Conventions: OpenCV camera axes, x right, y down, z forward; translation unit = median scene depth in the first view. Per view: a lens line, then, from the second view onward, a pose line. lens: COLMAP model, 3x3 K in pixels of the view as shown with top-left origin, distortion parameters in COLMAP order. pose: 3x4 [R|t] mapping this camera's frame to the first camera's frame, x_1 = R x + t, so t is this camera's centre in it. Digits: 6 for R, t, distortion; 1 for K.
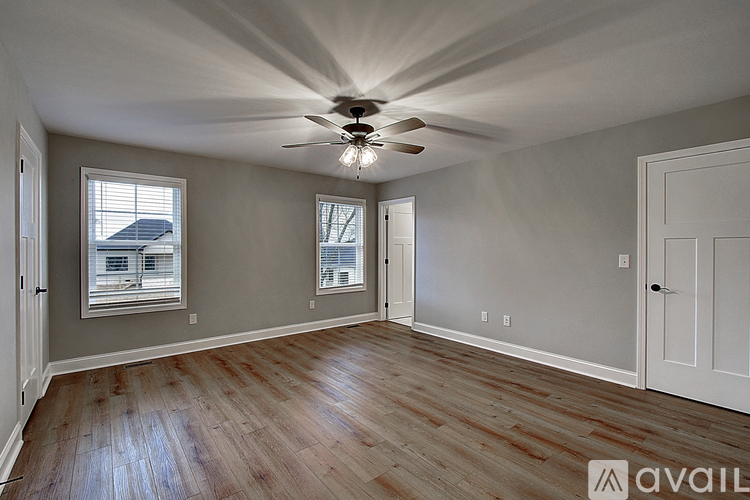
lens RADIAL K [[338.8, 0, 375.0], [0, 338.8, 250.0], [0, 0, 1]] dist [-0.000808, -0.000159]
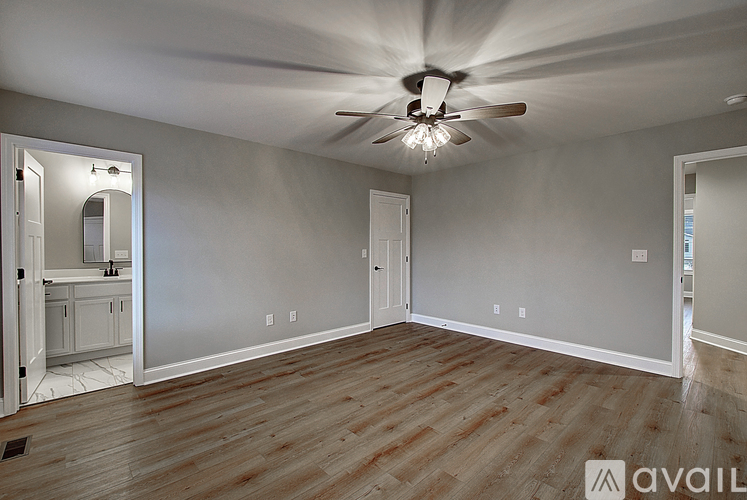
lens RADIAL K [[328.8, 0, 373.5], [0, 328.8, 250.0], [0, 0, 1]] dist [0.000504, -0.000235]
pose [[-0.067204, -0.009420, 0.997695, -0.800358], [0.005720, 0.999935, 0.009827, 0.001886], [-0.997723, 0.006367, -0.067146, 1.082308]]
